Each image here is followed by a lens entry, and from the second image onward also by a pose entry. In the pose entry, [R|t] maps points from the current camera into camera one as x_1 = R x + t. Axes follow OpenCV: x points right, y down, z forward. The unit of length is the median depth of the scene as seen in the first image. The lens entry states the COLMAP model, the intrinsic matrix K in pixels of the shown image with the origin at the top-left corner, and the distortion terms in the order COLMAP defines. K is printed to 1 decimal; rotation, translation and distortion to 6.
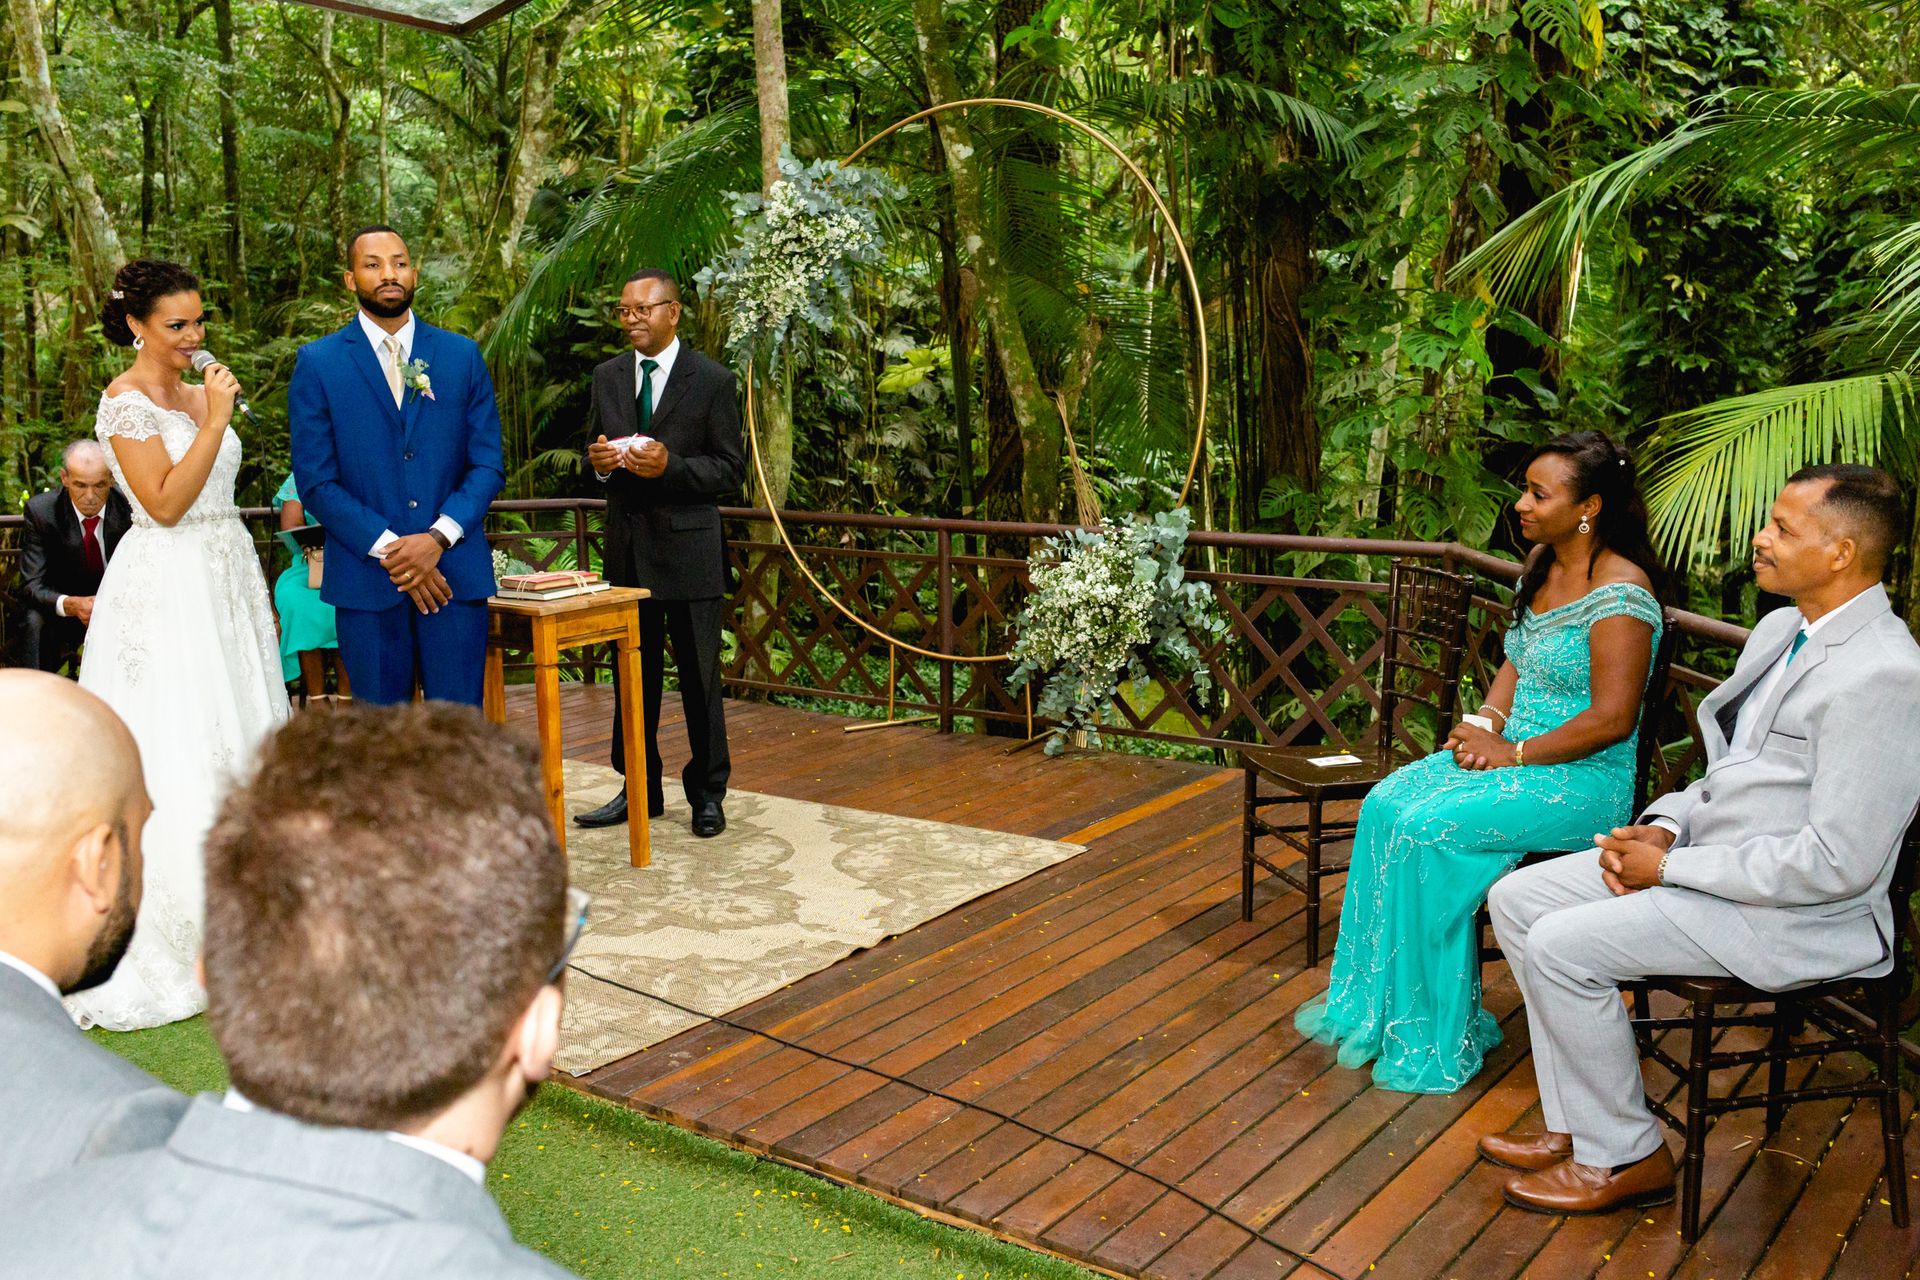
lens RADIAL K [[1817.2, 0, 960.0], [0, 1817.2, 640.0], [0, 0, 1]] dist [-0.004526, 0.001270]
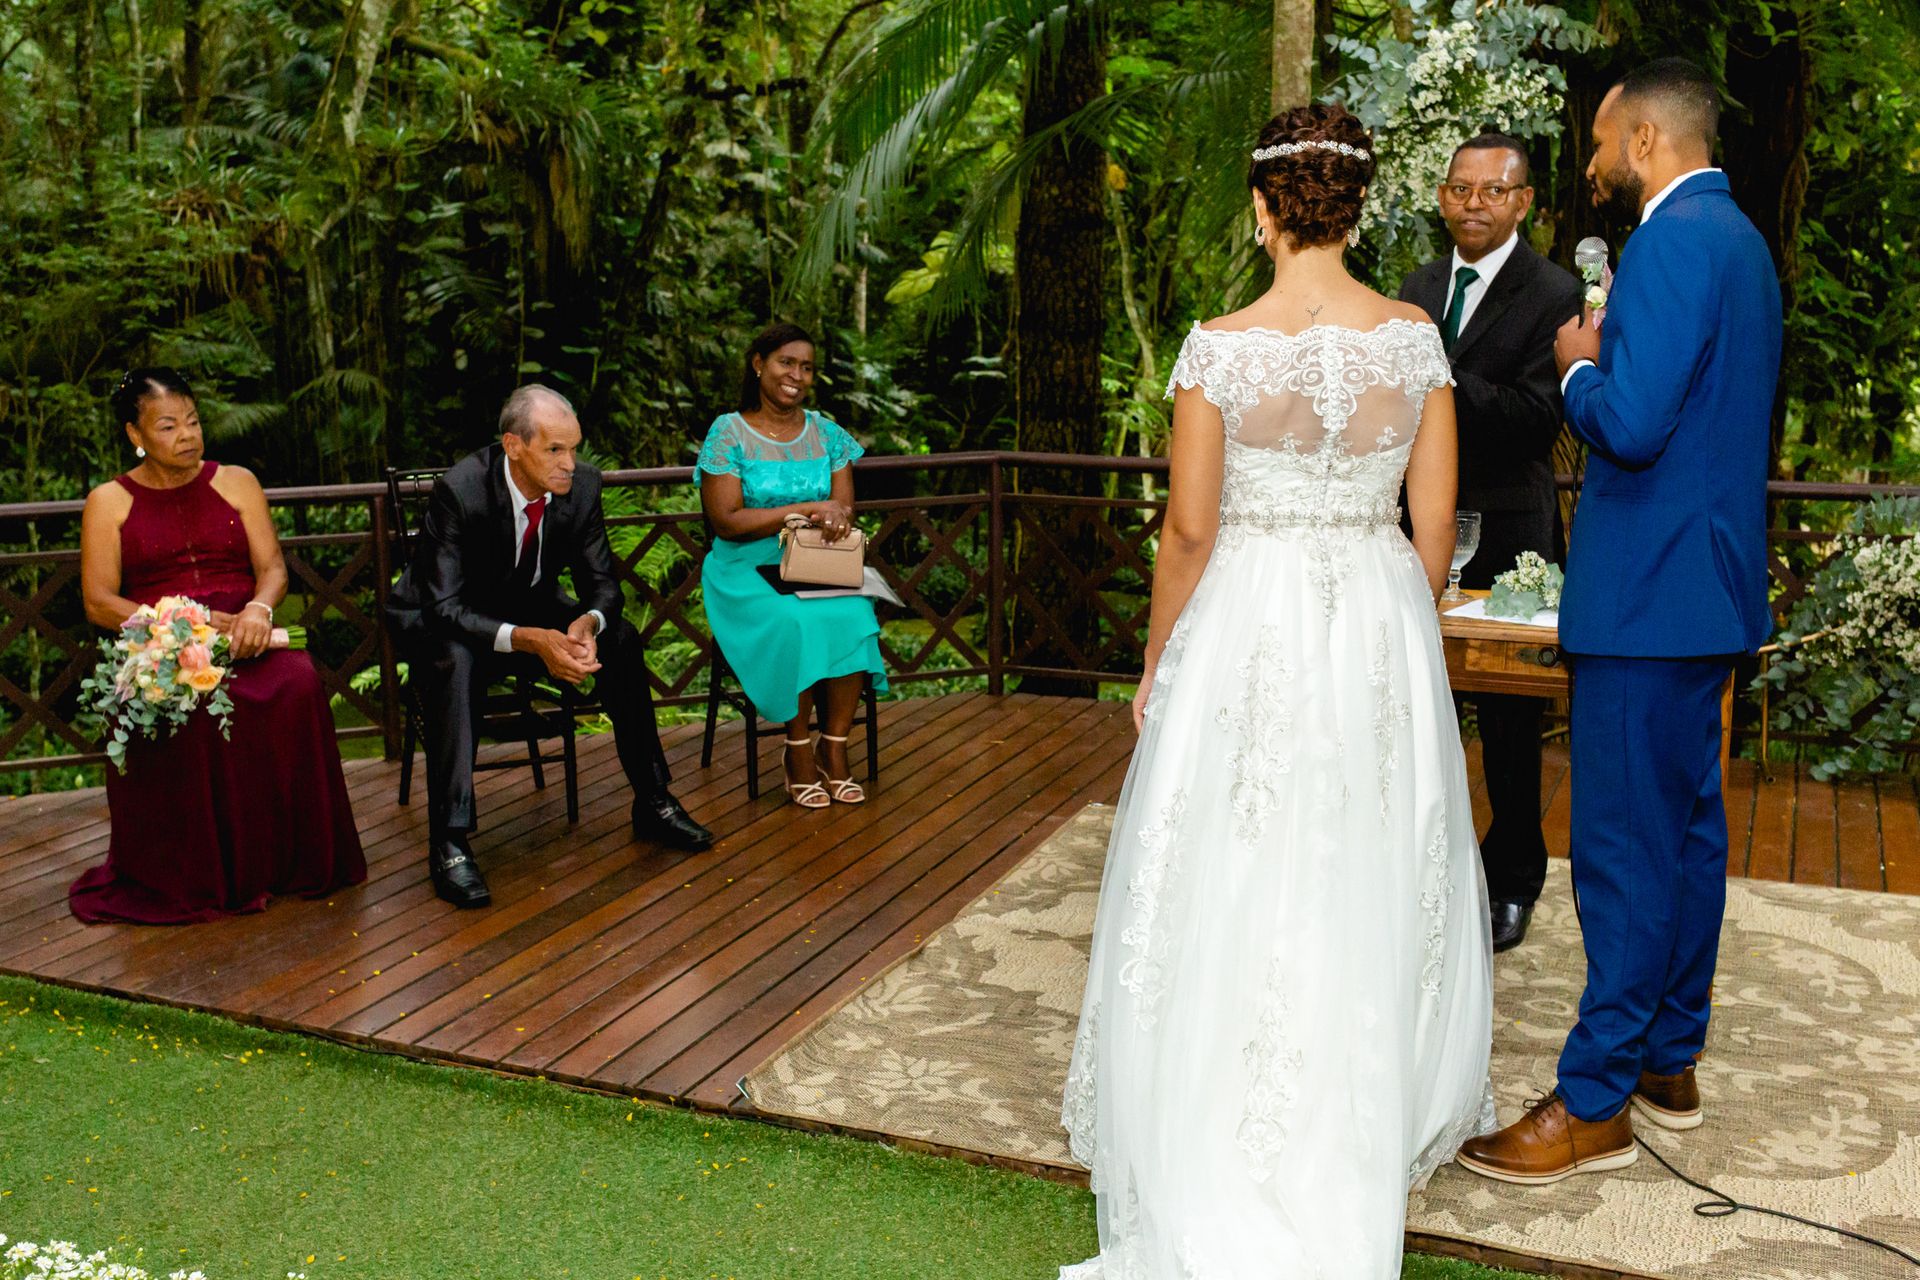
lens RADIAL K [[1952.3, 0, 960.0], [0, 1952.3, 640.0], [0, 0, 1]] dist [0.014820, 0.008457]
pose [[0.979662, -0.034737, 0.197626, -0.429016], [0.027214, 0.998803, 0.040655, -0.036926], [-0.198802, -0.034450, 0.979434, 0.232905]]
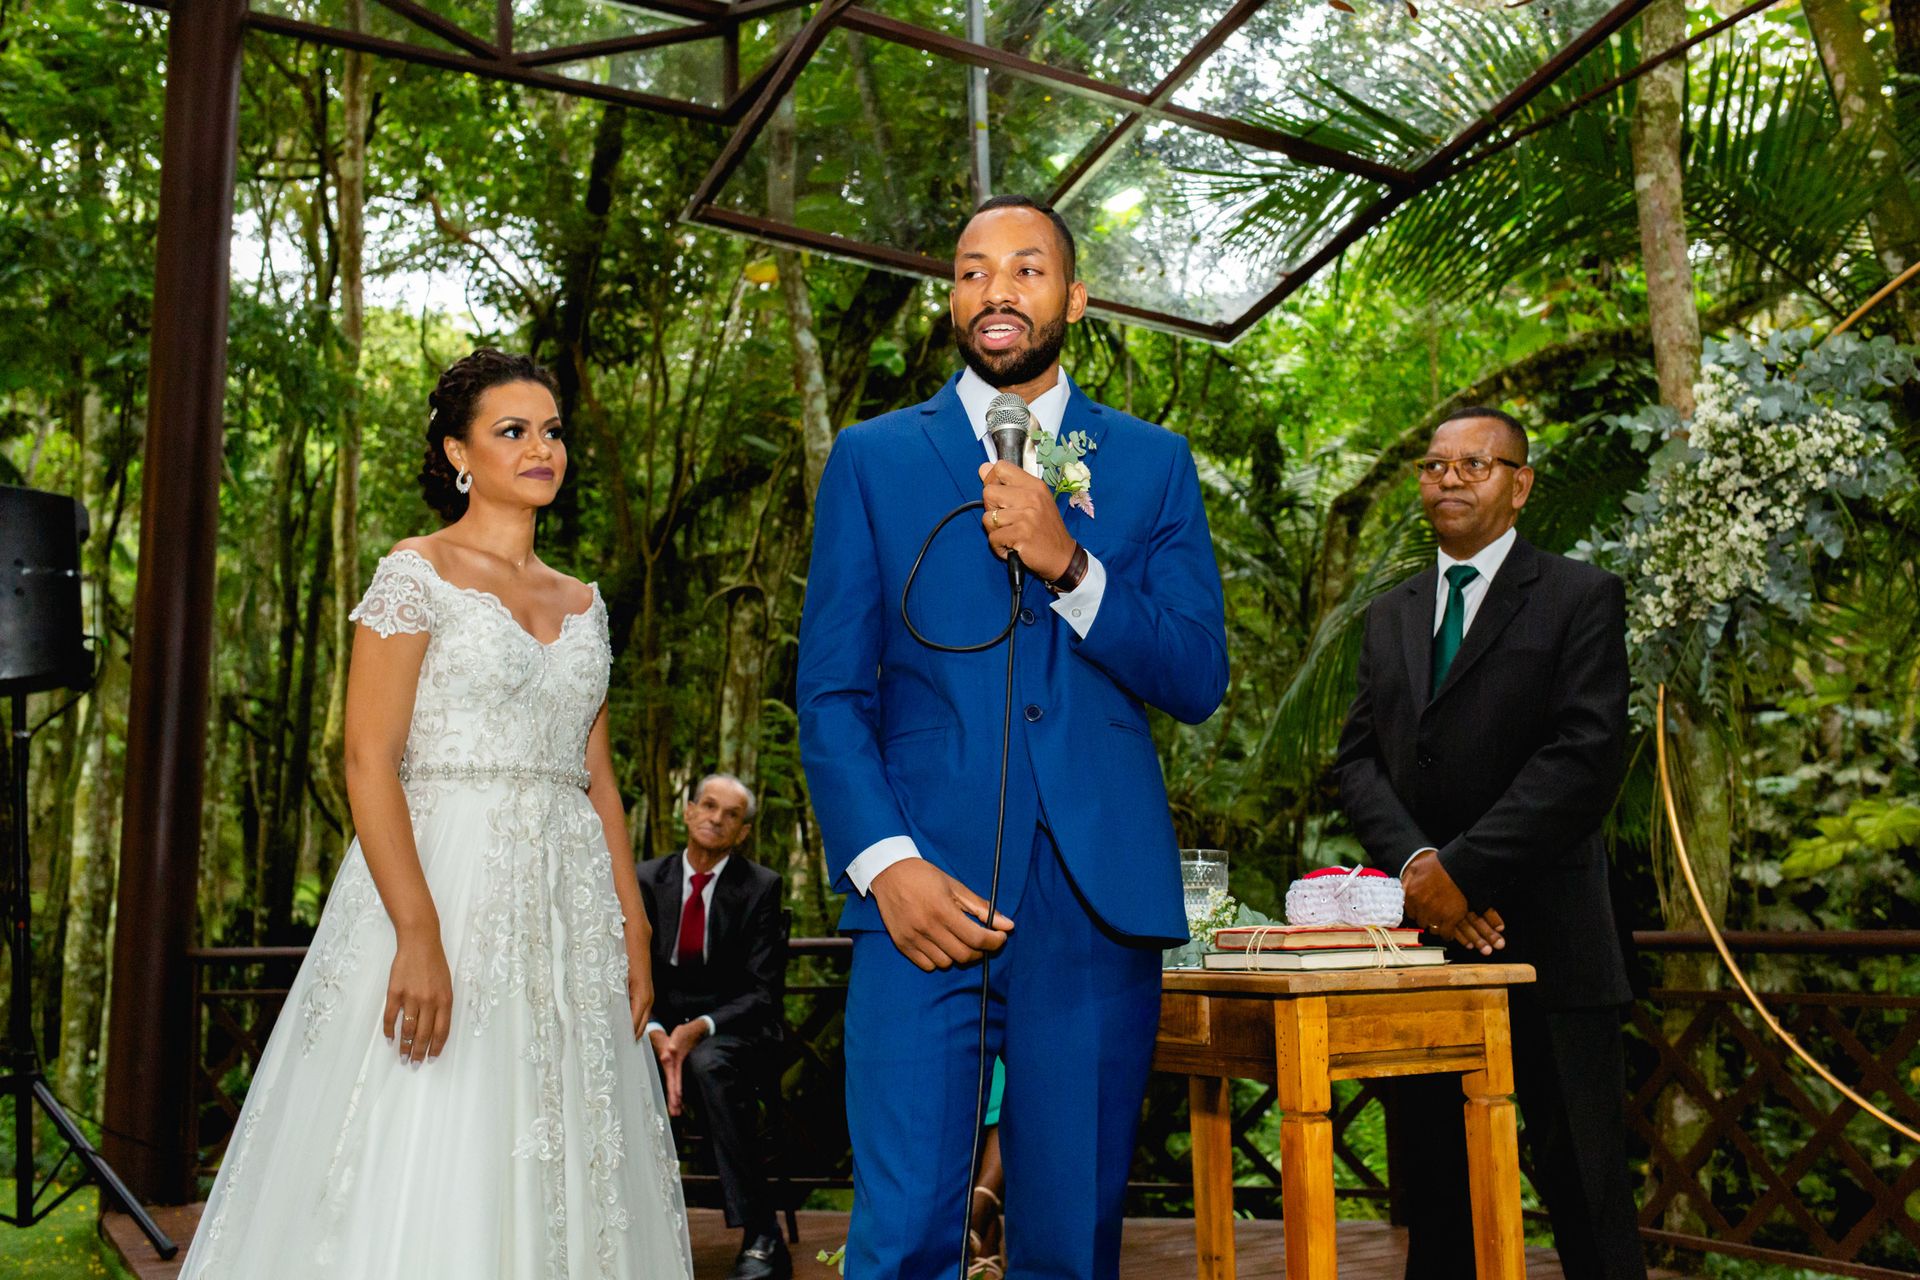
lens RADIAL K [[1817.2, 0, 960.0], [0, 1817.2, 640.0], [0, 0, 1]] dist [-0.004526, 0.001270]
pose [[0.908301, -0.062120, -0.413679, -0.079593], [-0.066951, 0.954577, -0.290345, 0.027382], [0.412925, 0.291417, 0.862884, 0.385444]]
